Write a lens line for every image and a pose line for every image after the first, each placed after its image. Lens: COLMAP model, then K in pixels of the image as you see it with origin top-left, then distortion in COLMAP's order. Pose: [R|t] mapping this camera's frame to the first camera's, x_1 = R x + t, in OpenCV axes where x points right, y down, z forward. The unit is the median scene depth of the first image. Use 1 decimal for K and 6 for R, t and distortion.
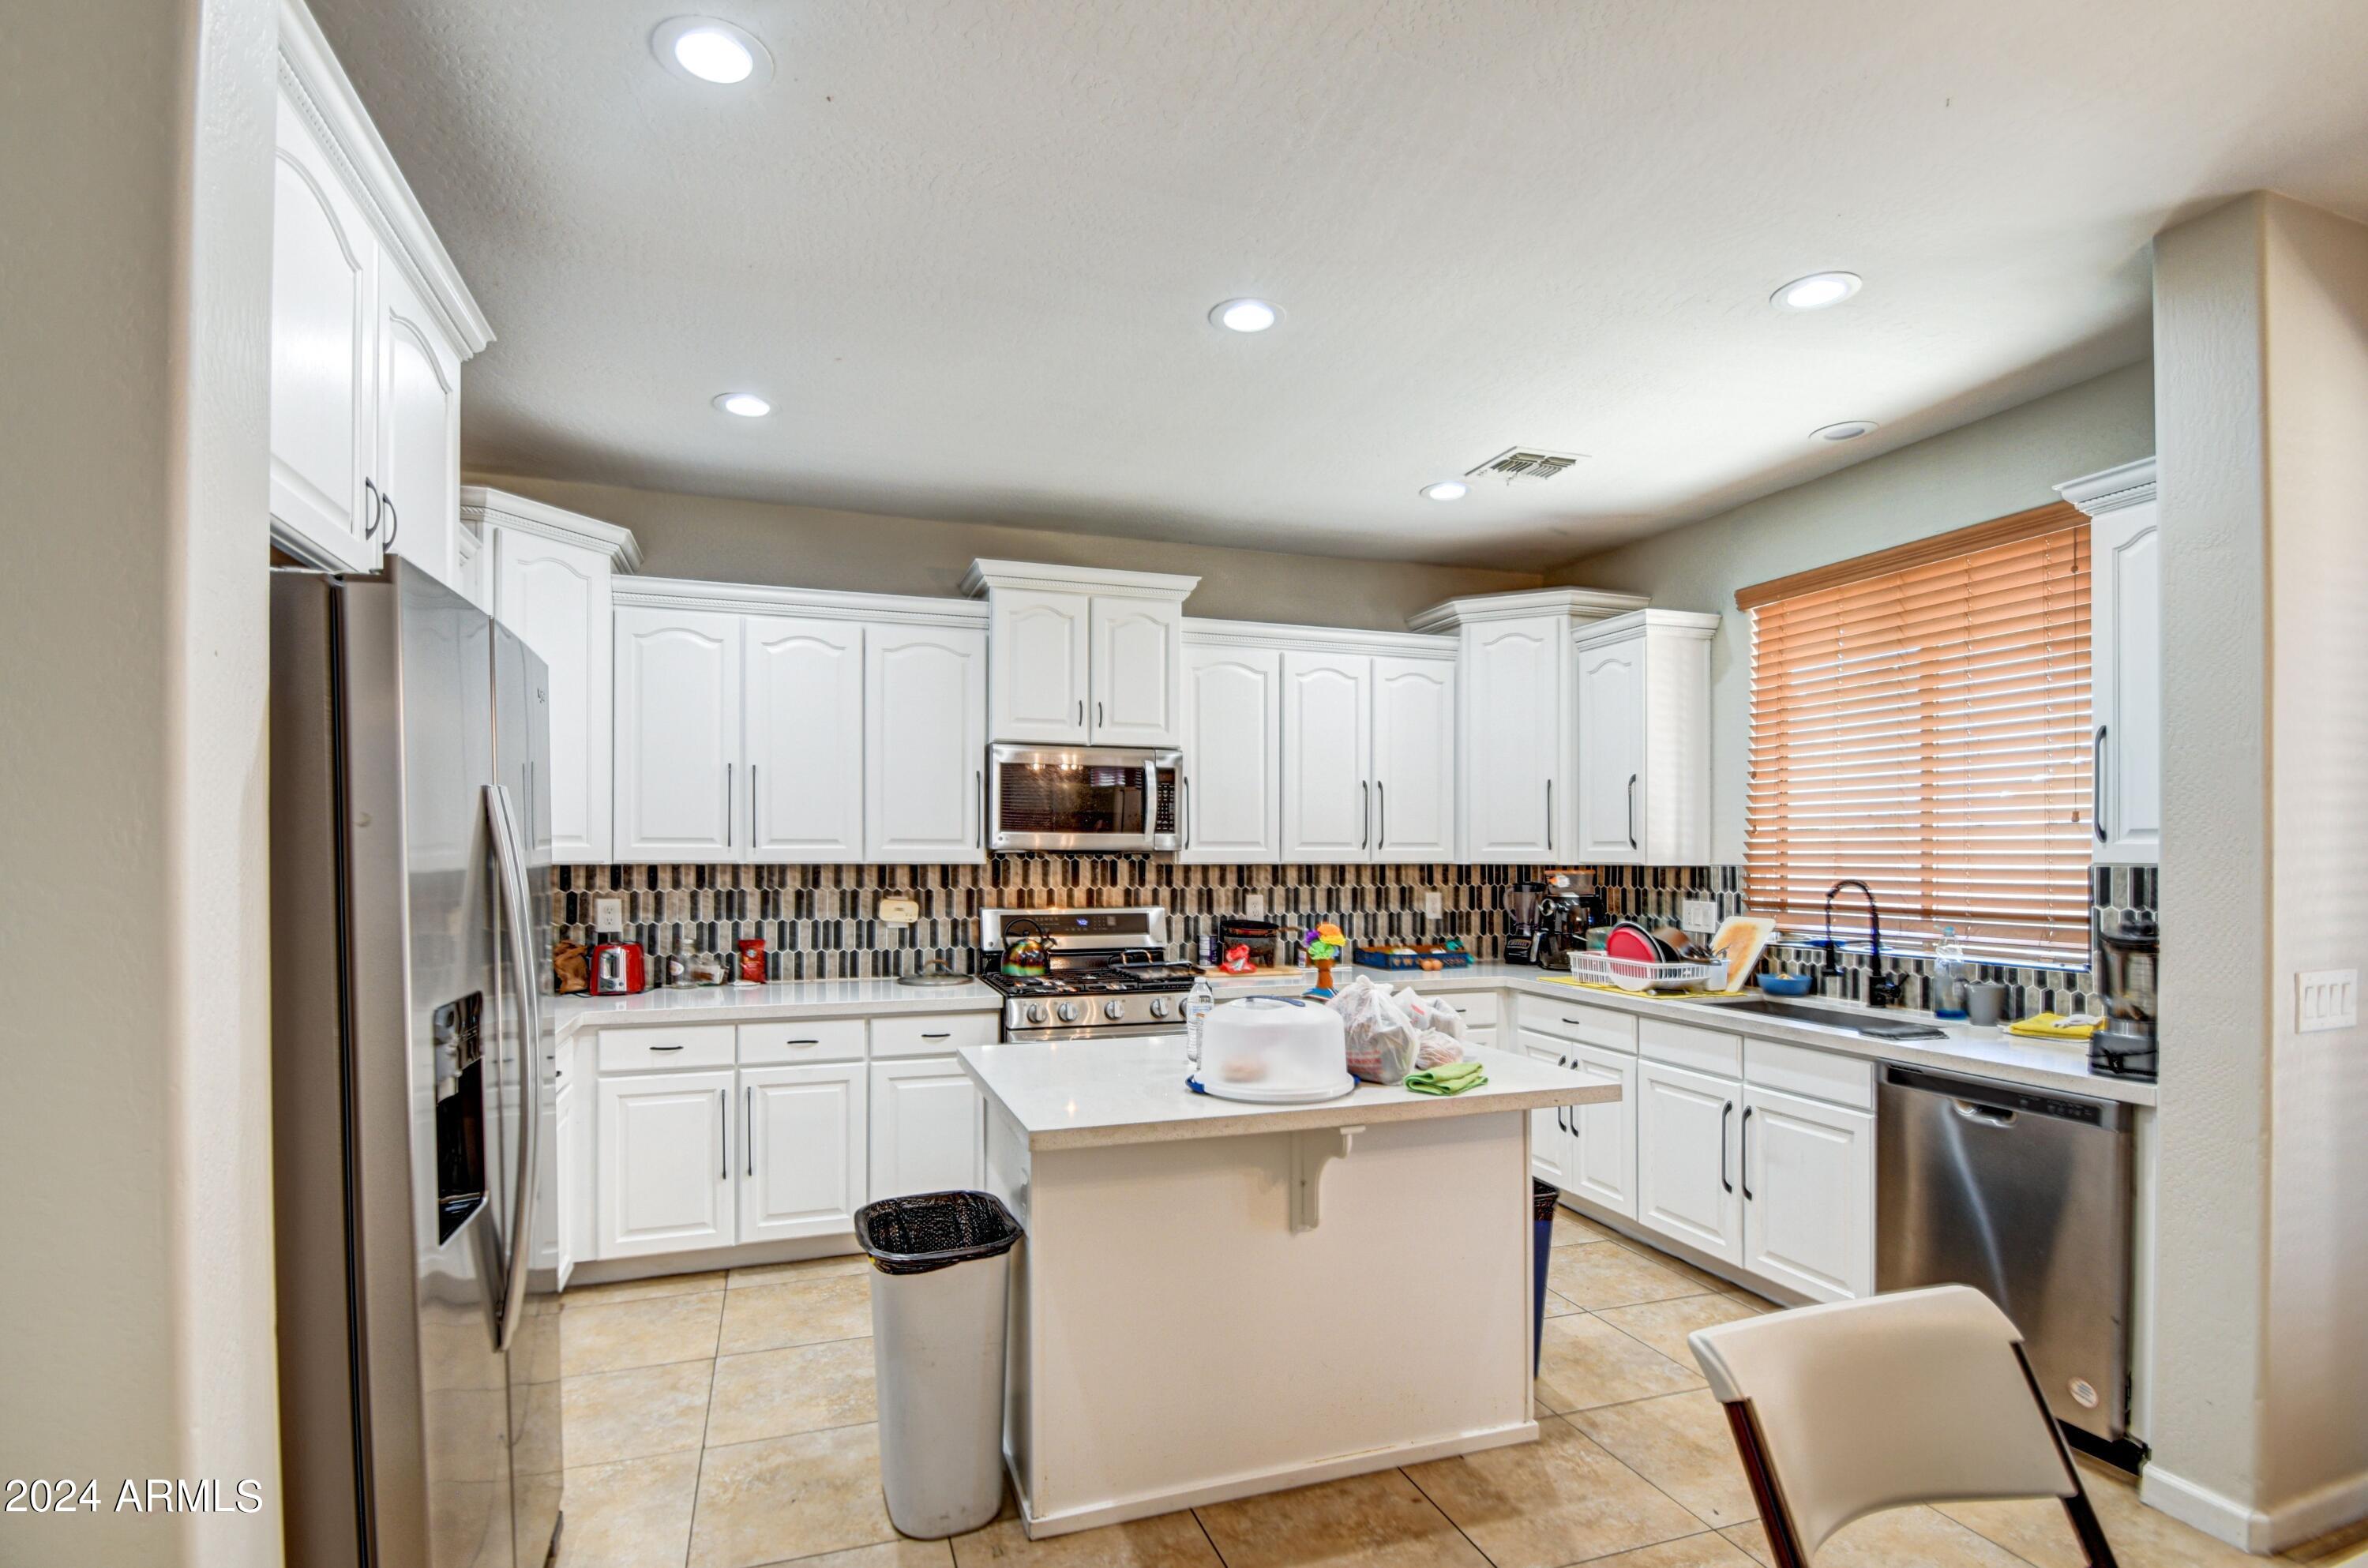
lens RADIAL K [[1178.8, 0, 1171.3], [0, 1178.8, 834.2], [0, 0, 1]] dist [-0.017469, -0.001812]
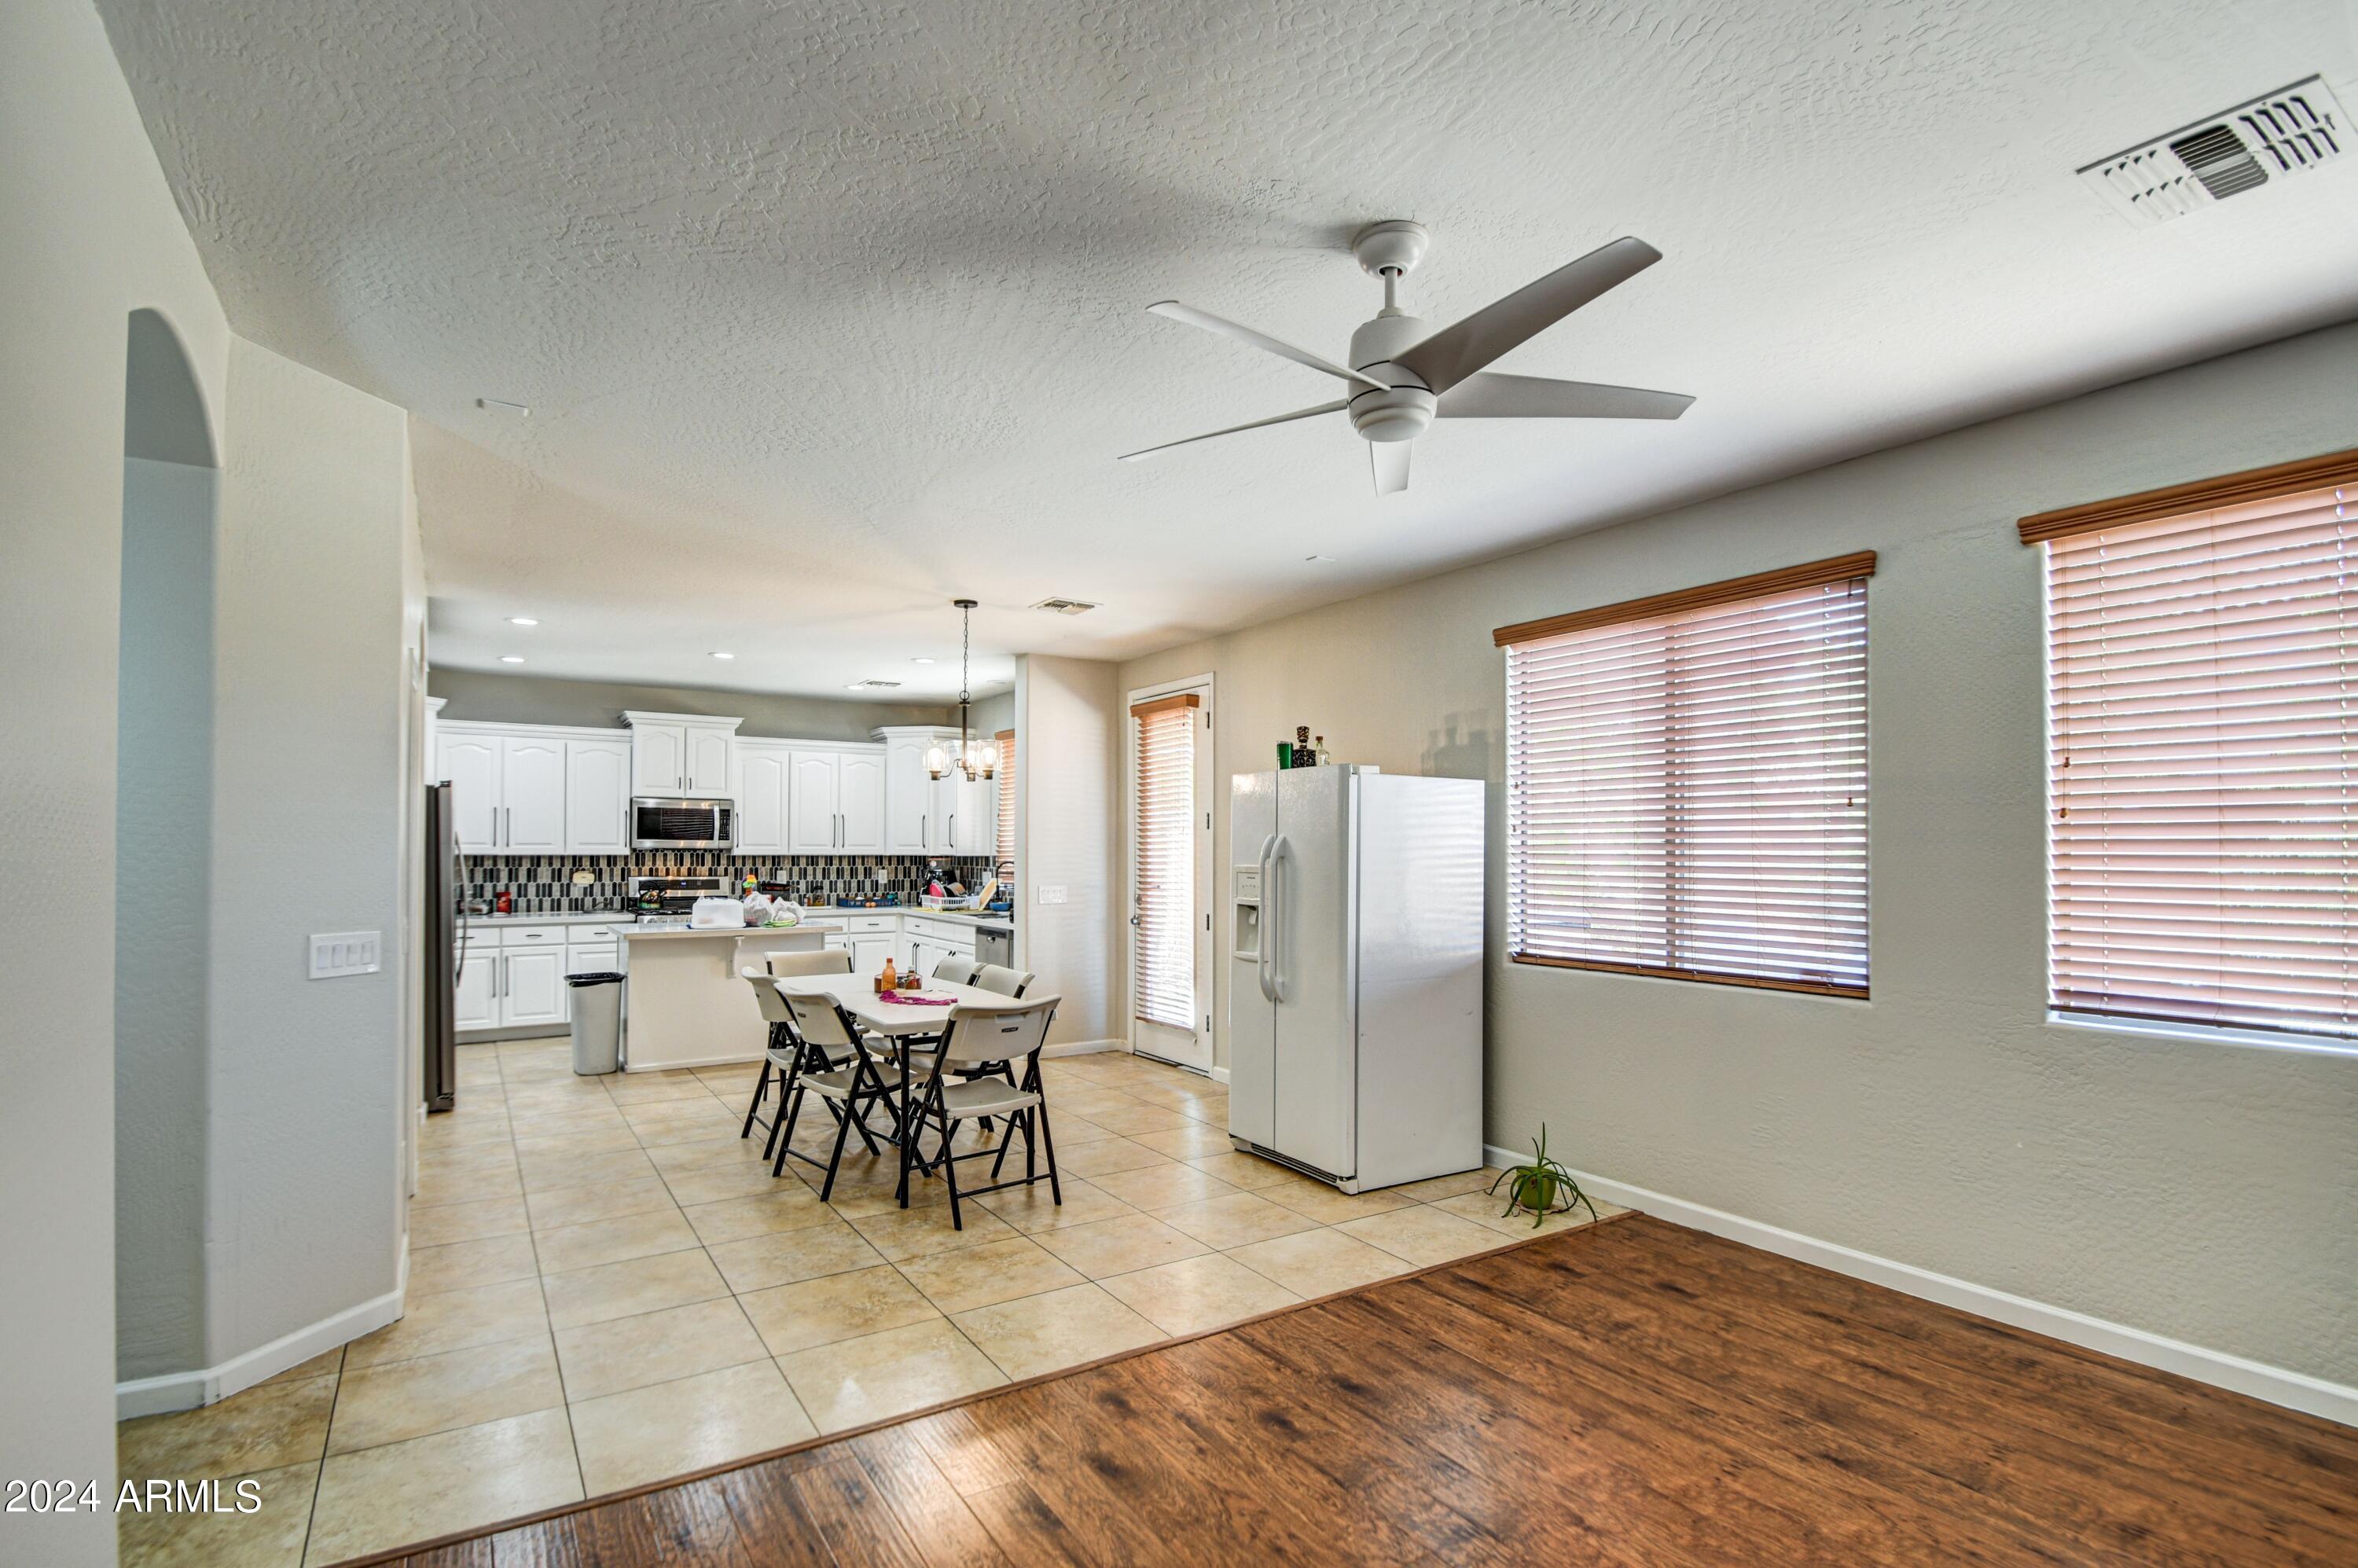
lens RADIAL K [[1141.6, 0, 1193.0], [0, 1141.6, 826.3], [0, 0, 1]] dist [0.001369, -0.000919]
pose [[0.967034, 0.005565, 0.254588, 0.282794], [-0.004472, 0.999978, -0.004870, -0.019688], [-0.254610, 0.003571, 0.967037, -1.171934]]
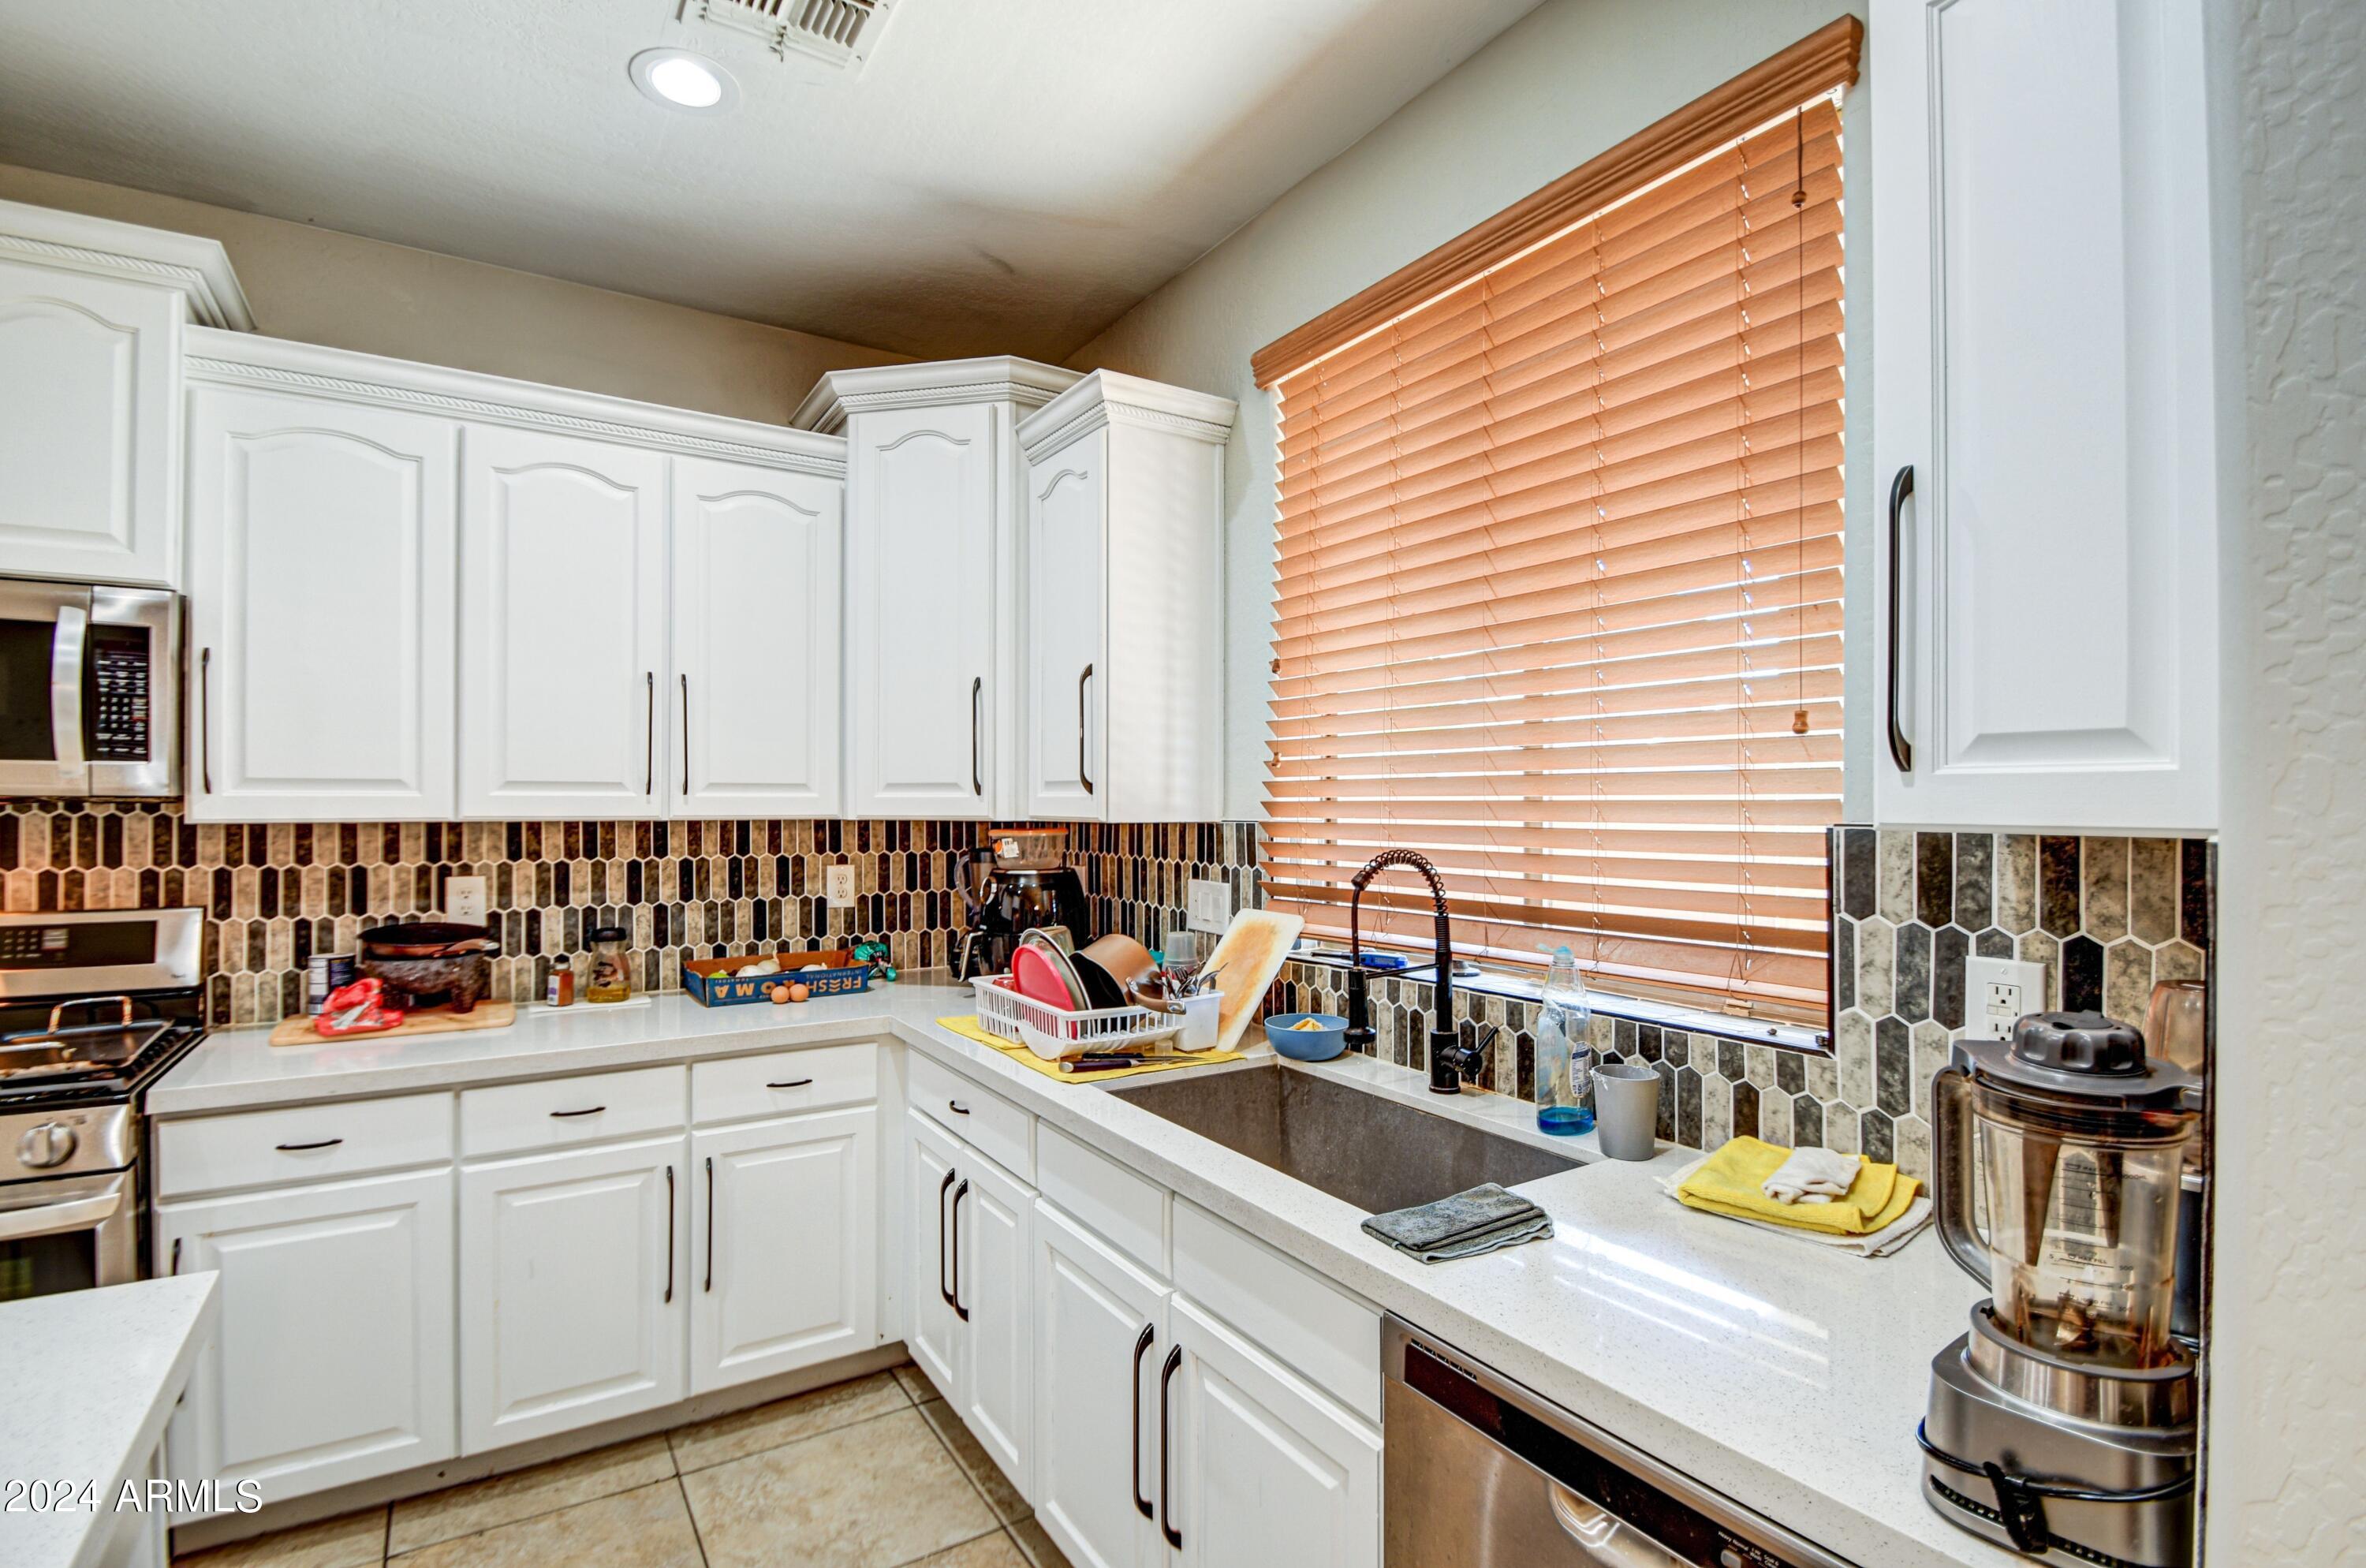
lens RADIAL K [[1145.6, 0, 1208.0], [0, 1145.6, 790.3], [0, 0, 1]] dist [0.001369, -0.000919]
pose [[0.967271, 0.001750, 0.253741, 0.305515], [-0.002738, 0.999990, 0.003544, 0.008378], [-0.253732, -0.004123, 0.967266, 0.438059]]
